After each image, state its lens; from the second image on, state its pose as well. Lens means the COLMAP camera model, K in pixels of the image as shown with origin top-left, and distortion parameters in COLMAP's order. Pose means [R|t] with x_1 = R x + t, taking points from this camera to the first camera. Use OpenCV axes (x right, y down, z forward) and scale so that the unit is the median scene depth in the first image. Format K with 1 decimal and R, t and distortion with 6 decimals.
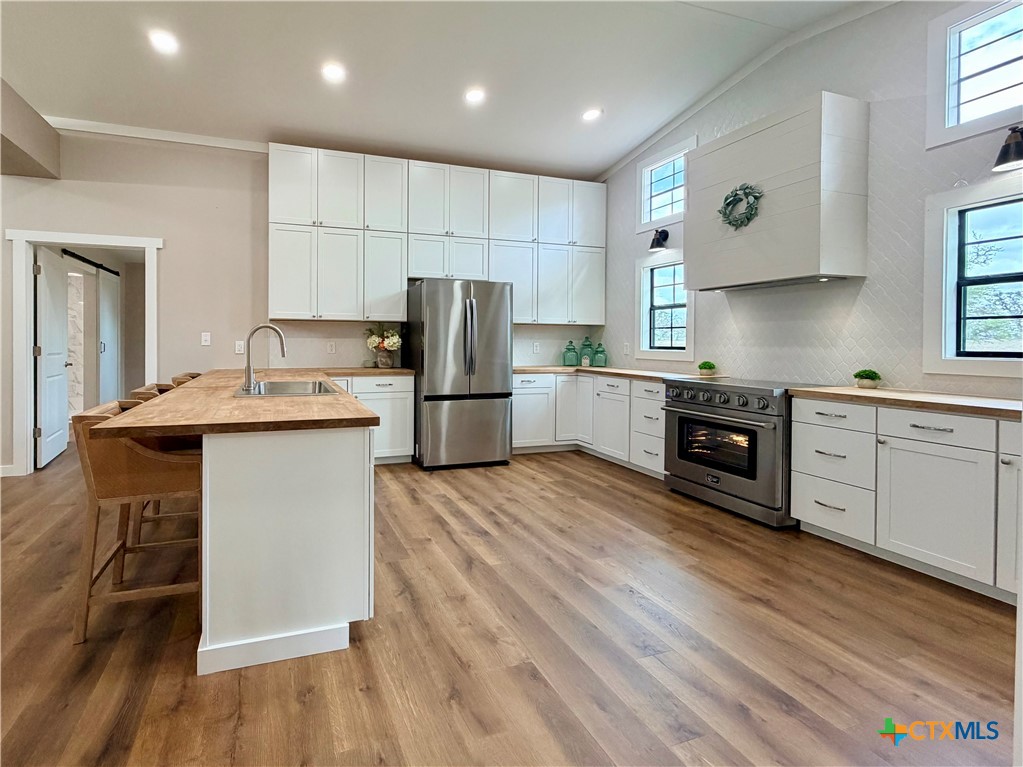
lens RADIAL K [[415.6, 0, 511.7], [0, 415.6, 343.9], [0, 0, 1]] dist [0.000264, 0.000183]
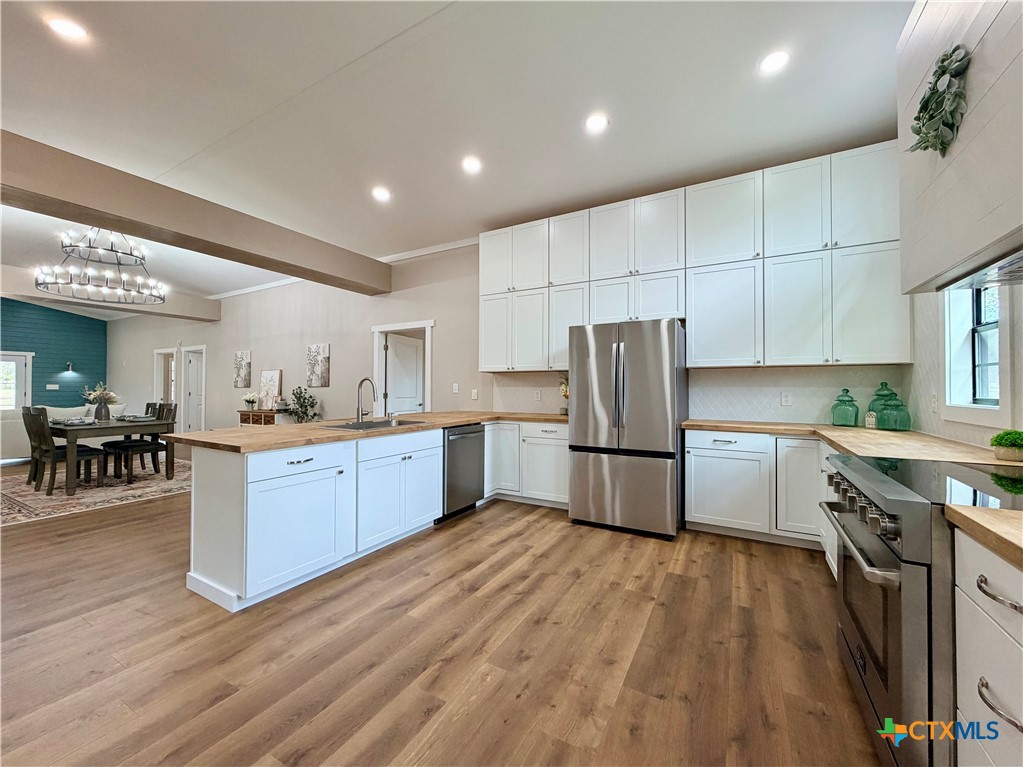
lens RADIAL K [[406.2, 0, 511.5], [0, 406.2, 383.5], [0, 0, 1]] dist [-0.000217, 0.000171]
pose [[0.681171, -0.011884, -0.732028, 0.376723], [-0.003968, 0.999794, -0.019924, -0.001267], [0.732114, 0.016476, 0.680983, 0.229176]]
